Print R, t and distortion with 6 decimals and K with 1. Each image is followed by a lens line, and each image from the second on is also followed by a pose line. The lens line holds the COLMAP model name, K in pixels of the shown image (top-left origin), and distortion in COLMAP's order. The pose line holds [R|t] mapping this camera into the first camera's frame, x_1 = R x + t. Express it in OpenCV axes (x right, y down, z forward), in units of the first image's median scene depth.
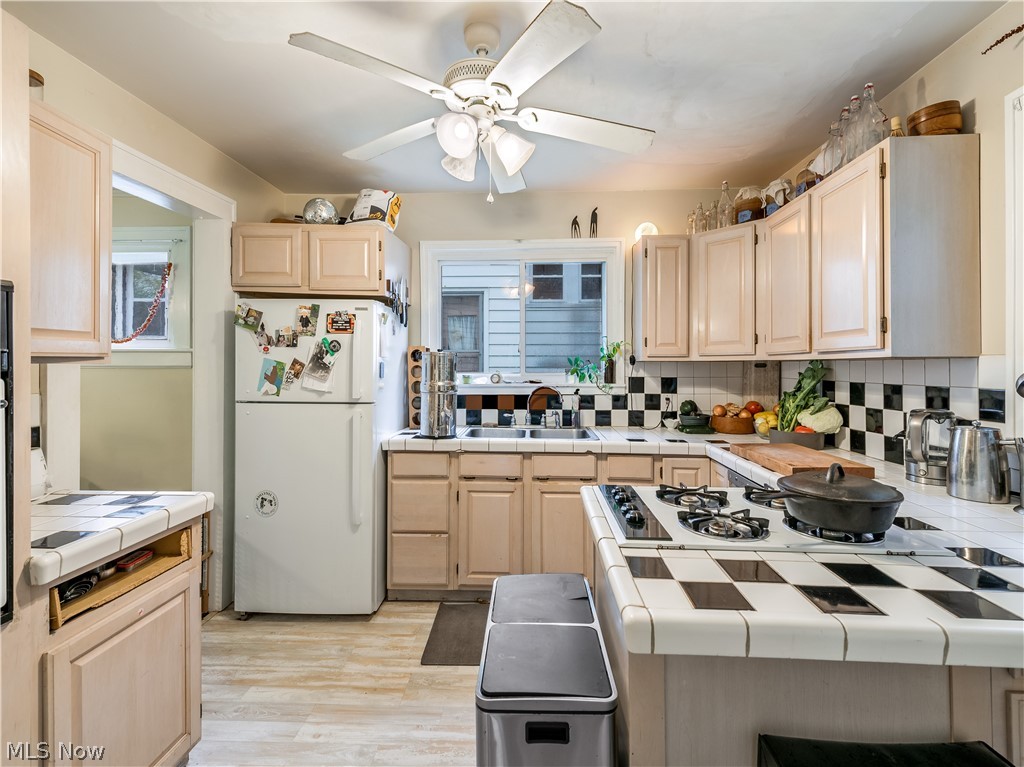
lens RADIAL K [[460.3, 0, 526.4], [0, 460.3, 365.4], [0, 0, 1]] dist [0.000359, -0.000653]
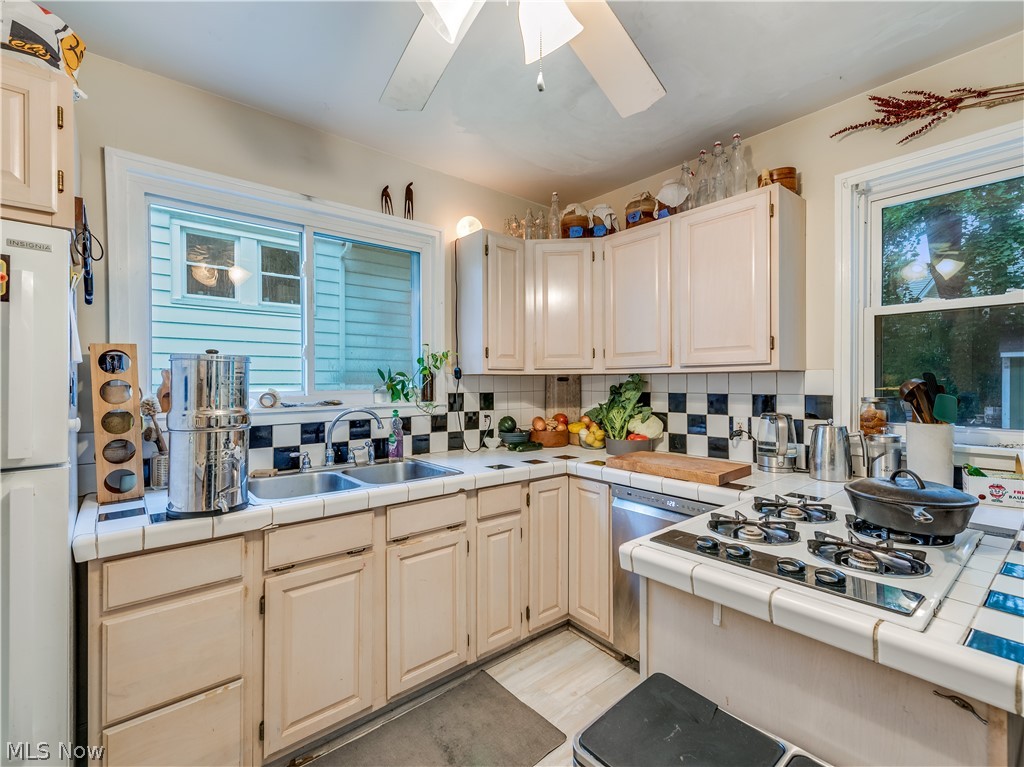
lens RADIAL K [[442.2, 0, 512.0], [0, 442.2, 383.5], [0, 0, 1]] dist [0.009066, -0.004719]
pose [[0.736613, -0.007982, 0.676267, -0.266427], [0.005238, 0.999968, 0.006096, 0.003218], [-0.676294, -0.000948, 0.736631, 0.344343]]
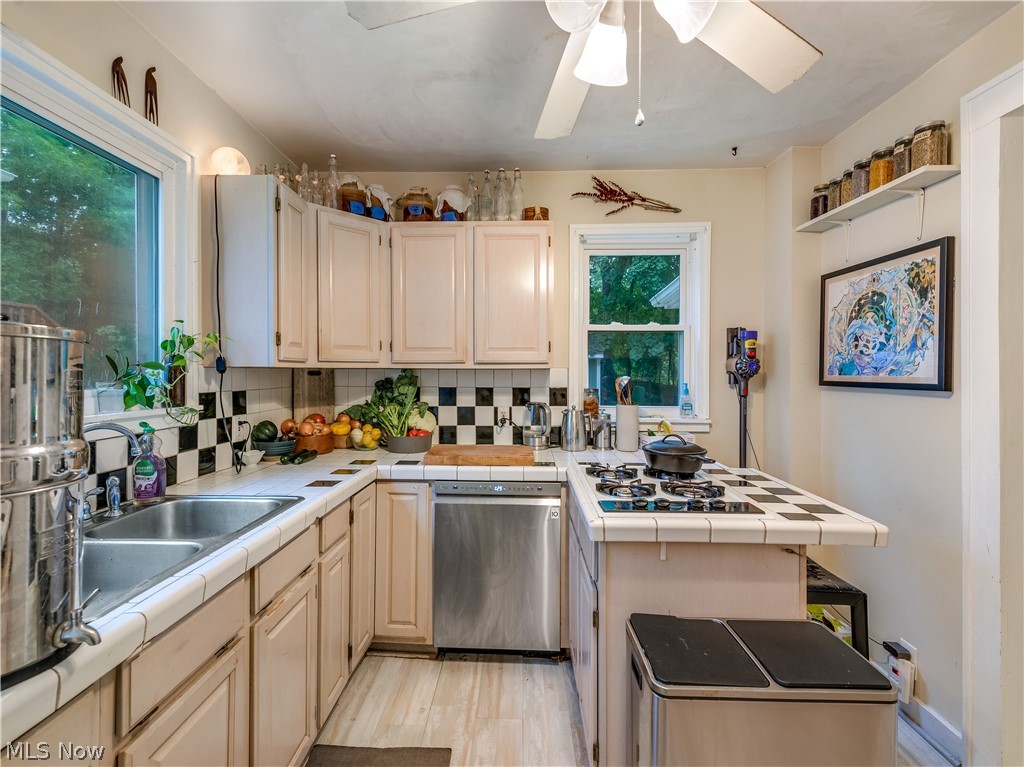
lens RADIAL K [[474.2, 0, 484.7], [0, 474.2, 374.6], [0, 0, 1]] dist [0.002559, 0.000006]
pose [[-0.005933, -0.007890, 0.999951, -0.421421], [-0.003929, 0.999961, 0.007867, -0.005354], [-0.999975, -0.003882, -0.005964, 0.694134]]
